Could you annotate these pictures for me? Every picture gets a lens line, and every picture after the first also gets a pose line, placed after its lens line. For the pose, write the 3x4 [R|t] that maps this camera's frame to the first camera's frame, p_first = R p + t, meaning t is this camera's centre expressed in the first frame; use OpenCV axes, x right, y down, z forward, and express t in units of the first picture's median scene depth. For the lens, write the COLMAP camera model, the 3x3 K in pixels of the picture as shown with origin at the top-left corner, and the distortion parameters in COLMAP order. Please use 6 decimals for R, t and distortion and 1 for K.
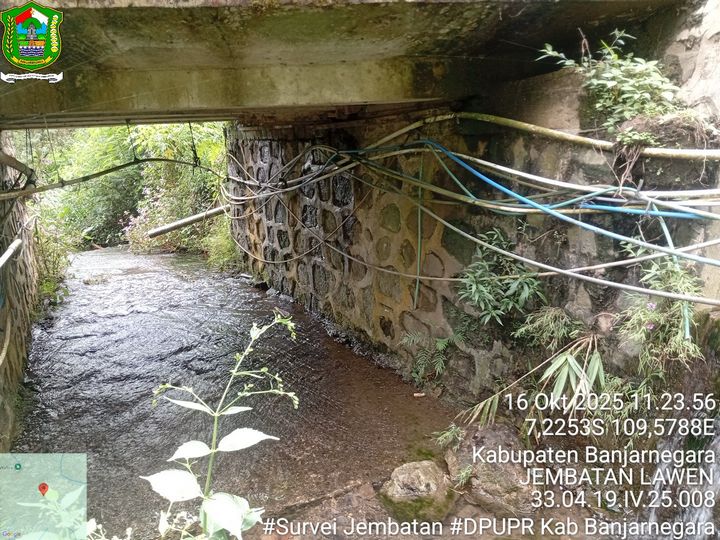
lens RADIAL K [[545.9, 0, 358.5], [0, 545.9, 270.8], [0, 0, 1]] dist [0.070077, -0.164381]
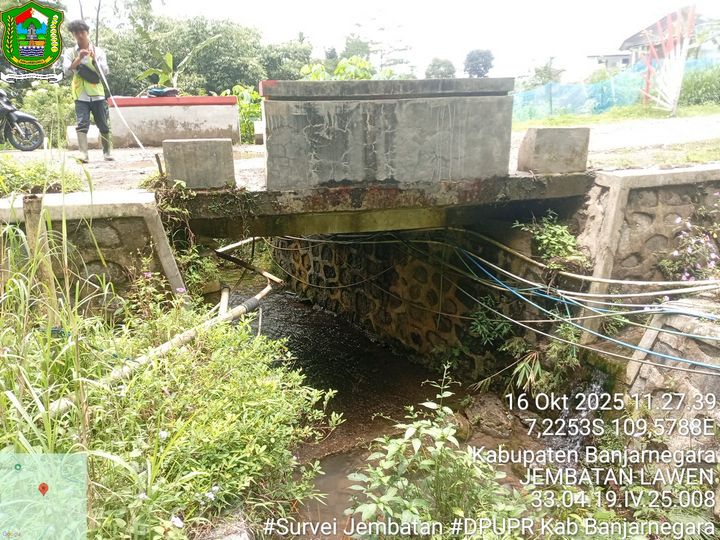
lens RADIAL K [[545.9, 0, 358.5], [0, 545.9, 270.8], [0, 0, 1]] dist [0.070077, -0.164381]
pose [[0.997397, -0.003233, 0.072032, -0.326535], [0.001078, 0.999551, 0.029927, -0.205918], [-0.072096, -0.029772, 0.996953, -0.837323]]
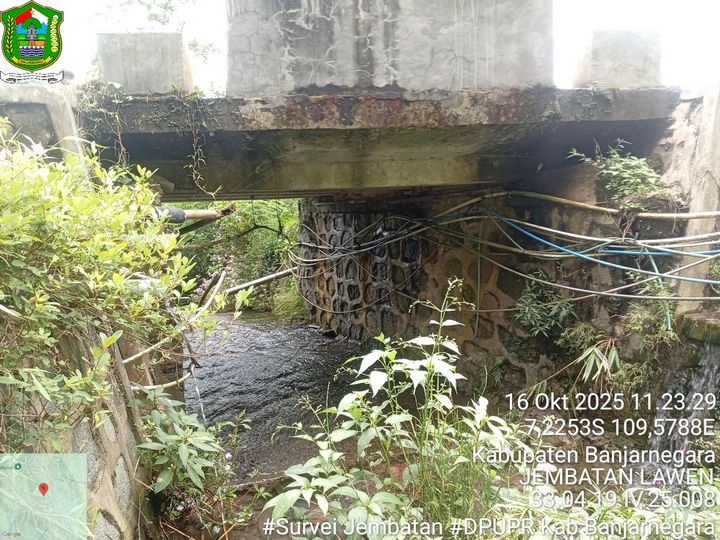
lens RADIAL K [[545.9, 0, 358.5], [0, 545.9, 270.8], [0, 0, 1]] dist [0.070077, -0.164381]
pose [[0.998963, 0.008598, -0.044721, -0.145223], [-0.014544, 0.990824, -0.134374, 0.114260], [0.043155, 0.134885, 0.989921, -0.398539]]
